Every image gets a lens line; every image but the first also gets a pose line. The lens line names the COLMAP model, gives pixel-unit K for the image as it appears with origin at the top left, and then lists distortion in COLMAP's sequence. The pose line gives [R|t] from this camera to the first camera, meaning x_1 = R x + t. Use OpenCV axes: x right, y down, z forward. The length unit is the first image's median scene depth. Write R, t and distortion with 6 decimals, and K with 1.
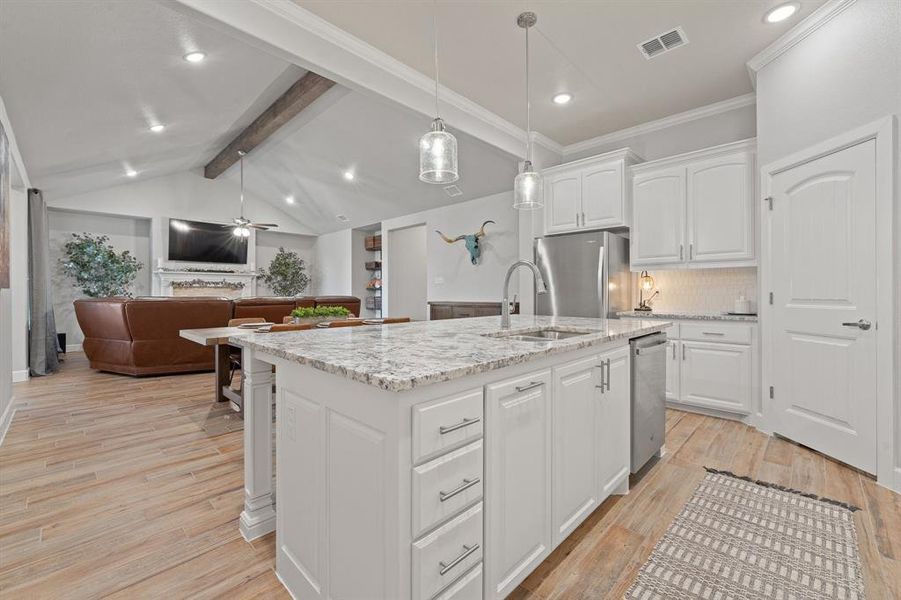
lens RADIAL K [[373.2, 0, 455.0], [0, 373.2, 290.3], [0, 0, 1]] dist [-0.001614, 0.000035]
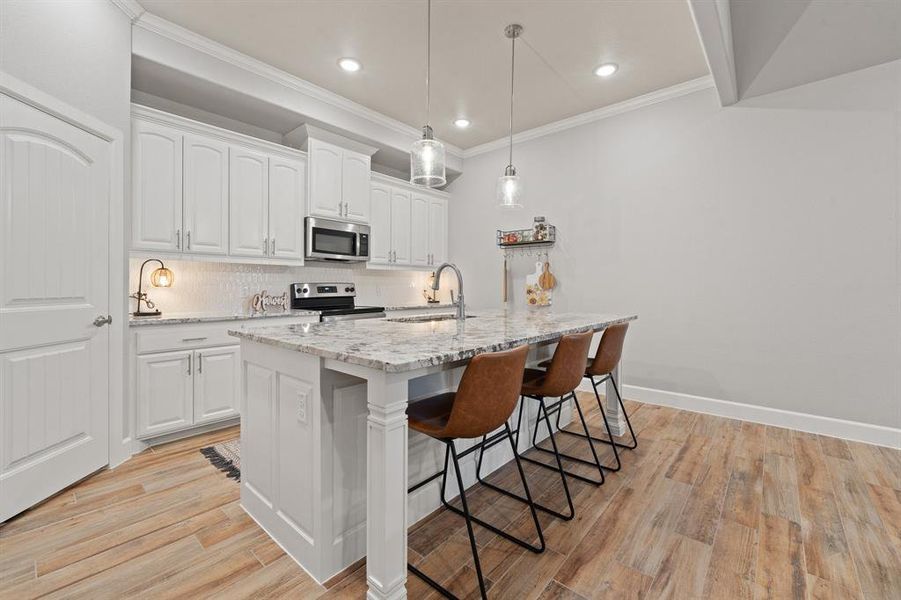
lens RADIAL K [[373.2, 0, 455.0], [0, 373.2, 290.3], [0, 0, 1]] dist [-0.001614, 0.000035]
pose [[-0.998686, 0.001061, -0.051237, 0.062223], [0.000947, 0.999997, 0.002250, 0.002394], [0.051239, 0.002199, -0.998684, 0.626069]]
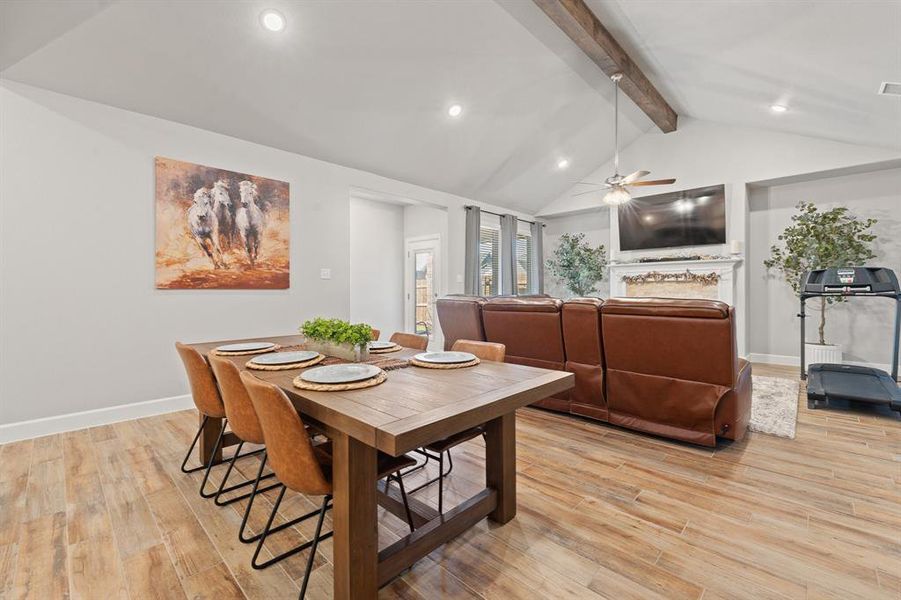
lens RADIAL K [[381.9, 0, 457.1], [0, 381.9, 288.9], [0, 0, 1]] dist [-0.000997, -0.000381]
pose [[0.002499, -0.000255, -0.999997, 0.094858], [0.009678, 0.999953, -0.000230, 0.001627], [0.999950, -0.009677, 0.002501, 0.672866]]
